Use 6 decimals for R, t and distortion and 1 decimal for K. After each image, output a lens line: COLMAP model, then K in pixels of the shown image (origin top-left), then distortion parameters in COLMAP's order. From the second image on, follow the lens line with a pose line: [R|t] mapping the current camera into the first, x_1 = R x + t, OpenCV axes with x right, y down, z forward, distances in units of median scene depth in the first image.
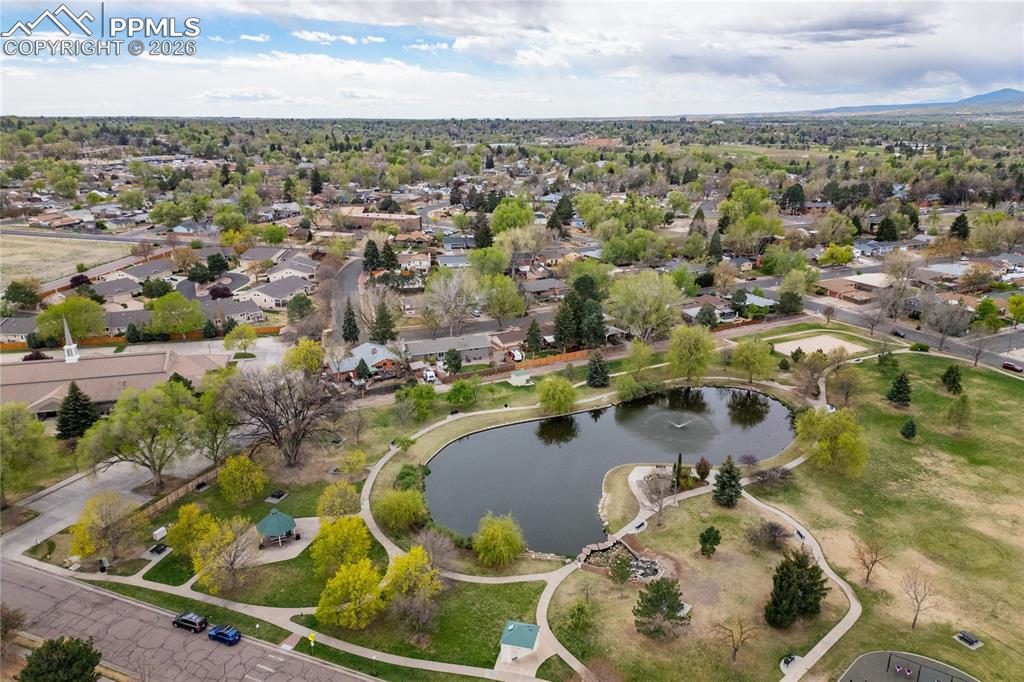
lens RADIAL K [[716.1, 0, 512.0], [0, 716.1, 341.0], [0, 0, 1]] dist [0.077887, -0.069776]
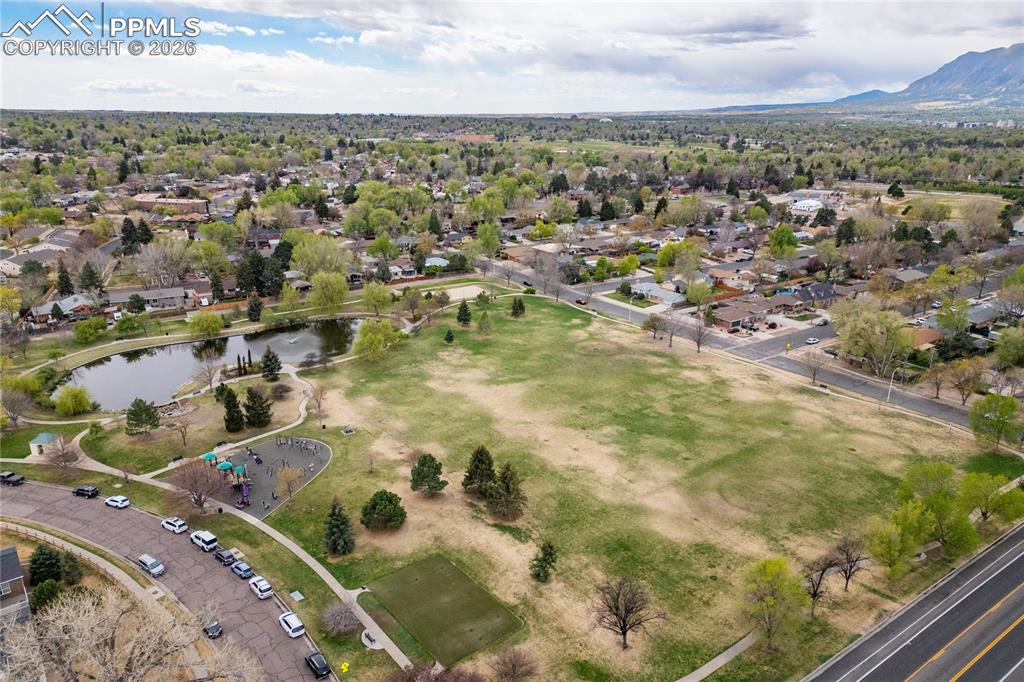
lens RADIAL K [[716.1, 0, 512.0], [0, 716.1, 341.0], [0, 0, 1]] dist [0.077887, -0.069776]
pose [[0.993085, -0.030442, 0.113378, 0.288820], [0.029902, 0.999532, 0.006458, 0.071178], [-0.113522, -0.003023, 0.993531, -0.242723]]
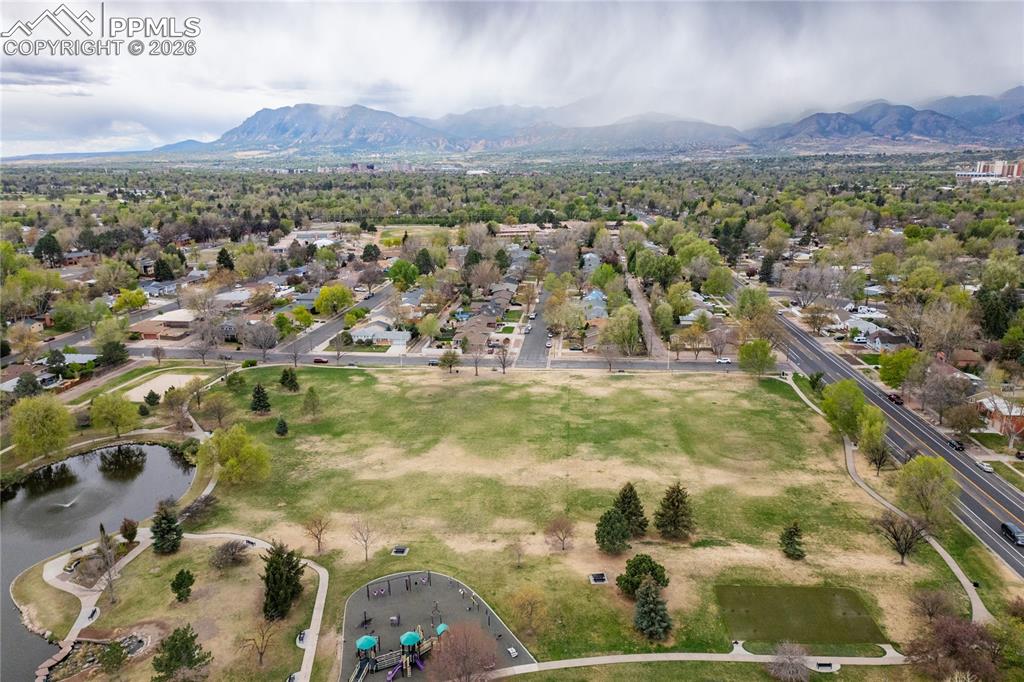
lens RADIAL K [[716.1, 0, 512.0], [0, 716.1, 341.0], [0, 0, 1]] dist [0.077887, -0.069776]
pose [[0.562378, -0.209041, 0.800021, -0.082219], [0.256874, 0.963814, 0.071268, -0.000199], [-0.785969, 0.165425, 0.595724, -0.001072]]
